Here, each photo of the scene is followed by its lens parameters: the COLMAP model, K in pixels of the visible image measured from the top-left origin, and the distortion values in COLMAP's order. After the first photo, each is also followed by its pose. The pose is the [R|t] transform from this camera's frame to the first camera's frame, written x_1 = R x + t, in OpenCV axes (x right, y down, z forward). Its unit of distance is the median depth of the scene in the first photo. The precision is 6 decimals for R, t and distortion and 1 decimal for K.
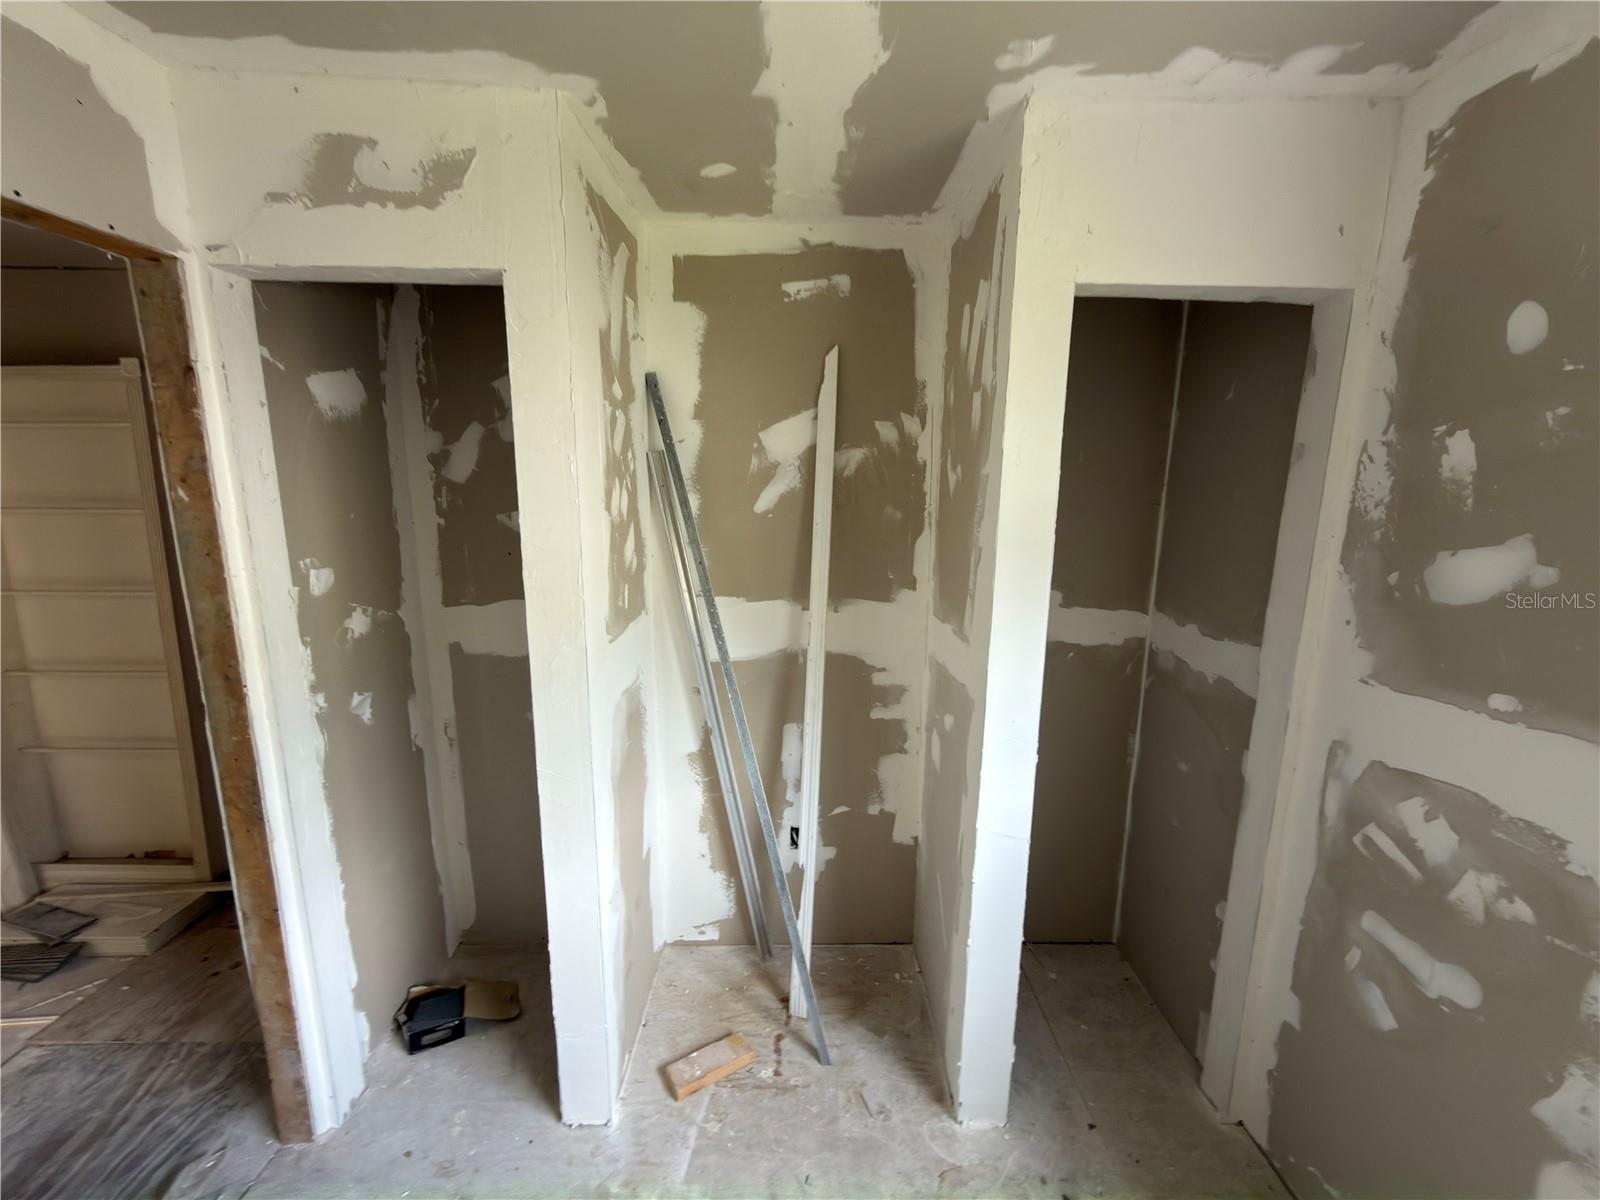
lens RADIAL K [[638.3, 0, 801.2], [0, 638.3, 604.3], [0, 0, 1]] dist [-0.000789, 0.000270]
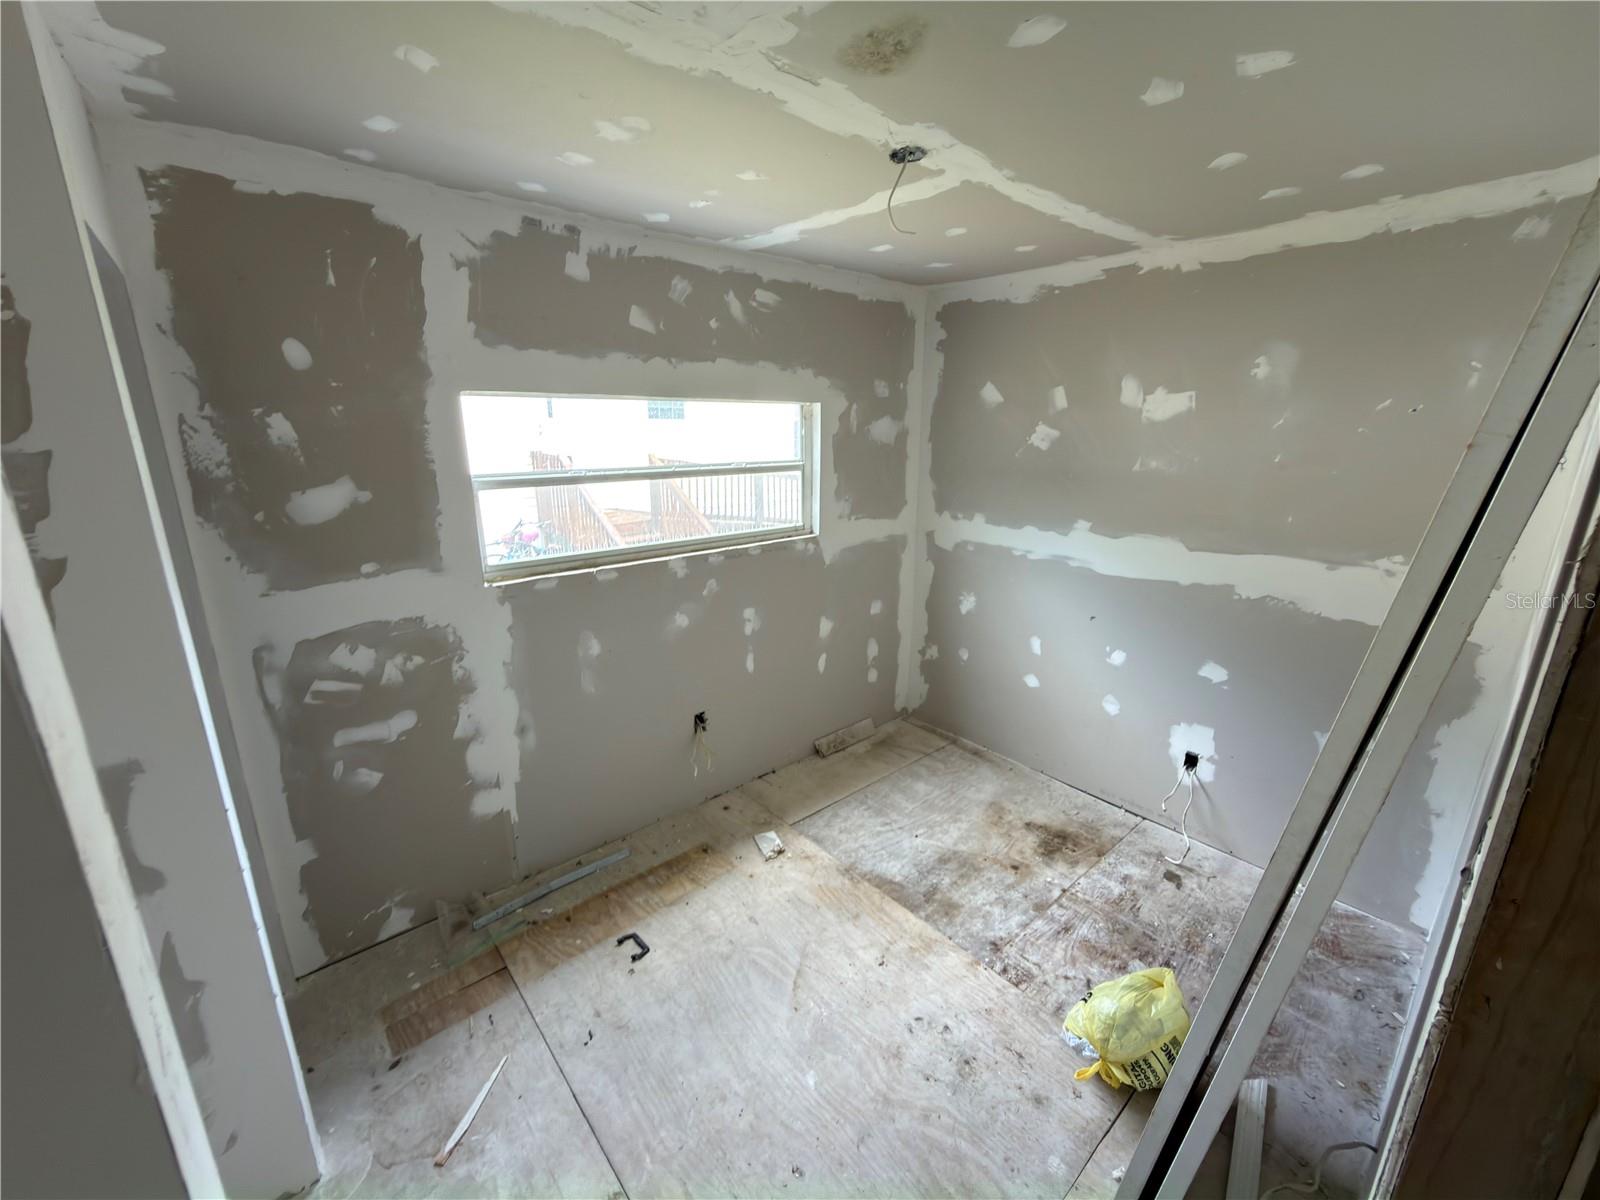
lens RADIAL K [[638.3, 0, 802.6], [0, 638.3, 601.6], [0, 0, 1]] dist [-0.000789, 0.000270]
pose [[-0.645719, -0.209952, 0.734144, -0.961819], [0.132625, 0.916004, 0.378612, -0.256407], [-0.751969, 0.341842, -0.563637, 1.011627]]
